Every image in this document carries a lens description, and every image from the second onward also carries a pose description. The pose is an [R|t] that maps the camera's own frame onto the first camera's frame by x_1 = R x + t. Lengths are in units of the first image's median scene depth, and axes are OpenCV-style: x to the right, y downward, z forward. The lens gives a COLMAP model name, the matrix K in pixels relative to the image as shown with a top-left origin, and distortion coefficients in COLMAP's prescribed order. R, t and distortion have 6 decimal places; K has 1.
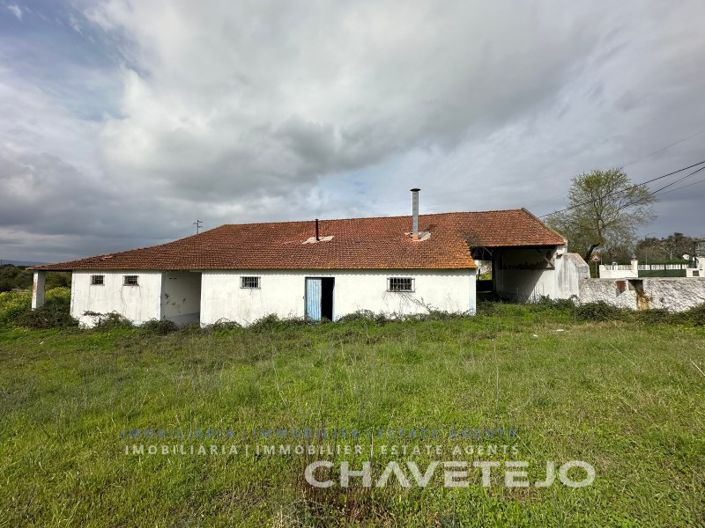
lens RADIAL K [[280.8, 0, 351.6], [0, 280.8, 263.2], [0, 0, 1]] dist [-0.000418, -0.000204]
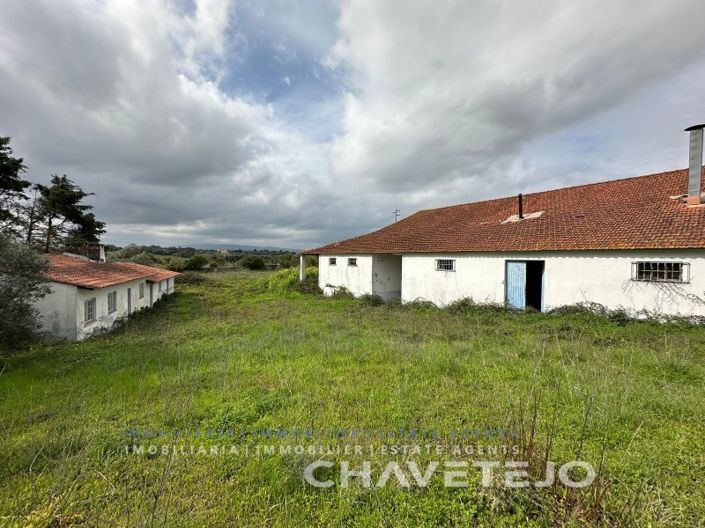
lens RADIAL K [[280.8, 0, 351.6], [0, 280.8, 263.2], [0, 0, 1]] dist [-0.000418, -0.000204]
pose [[0.790911, 0.013472, -0.611782, -0.003449], [0.021733, 0.998509, 0.050084, 0.002977], [0.611545, -0.052908, 0.789439, -0.019593]]
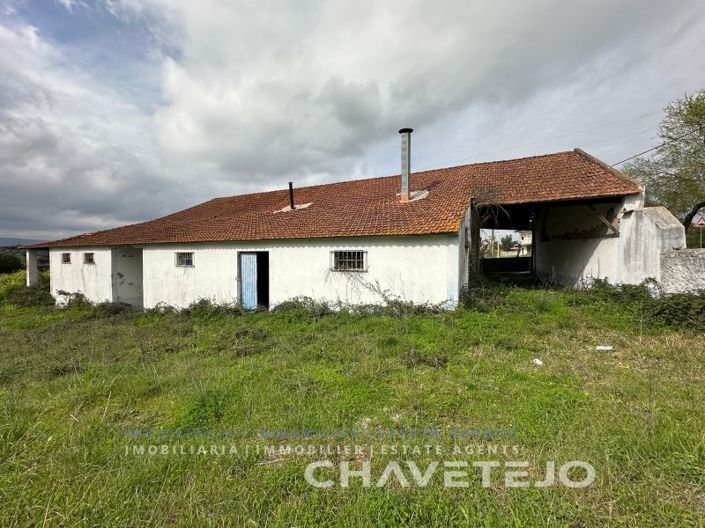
lens RADIAL K [[280.8, 0, 351.6], [0, 280.8, 263.2], [0, 0, 1]] dist [-0.000418, -0.000204]
pose [[0.983990, -0.000825, -0.178222, 0.271167], [0.013243, 0.997563, 0.068502, 0.032439], [0.177731, -0.069766, 0.981603, 0.304885]]
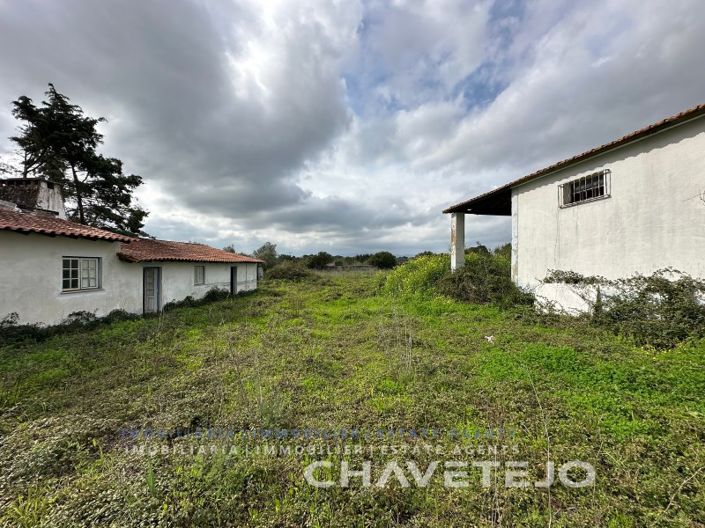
lens RADIAL K [[280.8, 0, 351.6], [0, 280.8, 263.2], [0, 0, 1]] dist [-0.000418, -0.000204]
pose [[0.413498, -0.008990, -0.910461, -0.883069], [0.041541, 0.999096, 0.009001, 0.180997], [0.909557, -0.041543, 0.413498, 0.714178]]
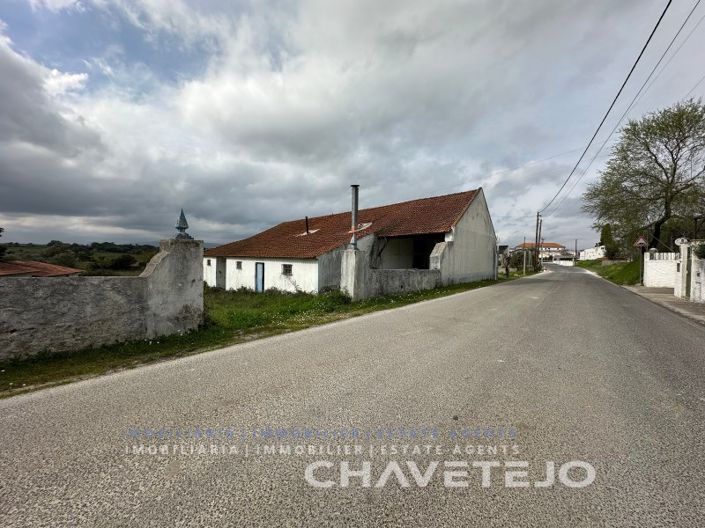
lens RADIAL K [[279.3, 0, 352.8], [0, 279.3, 265.9], [0, 0, 1]] dist [-0.000134, -0.000080]
pose [[0.847663, 0.025012, -0.529945, 1.014774], [0.010787, 0.997869, 0.064351, -0.018870], [0.530425, -0.060265, 0.845587, 0.049214]]
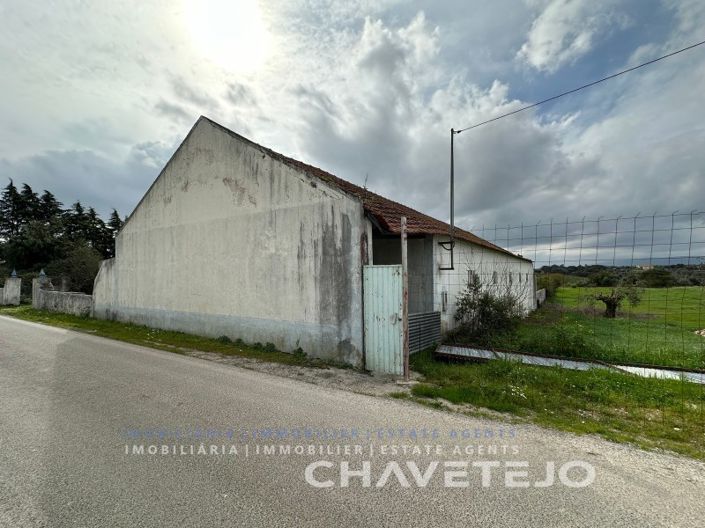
lens RADIAL K [[279.5, 0, 350.9], [0, 279.5, 264.6], [0, 0, 1]] dist [-0.001051, 0.000160]
pose [[-0.360976, -0.044013, -0.931536, 1.211708], [0.048757, 0.996629, -0.065982, 0.049809], [0.931300, -0.069237, -0.357614, 1.780815]]
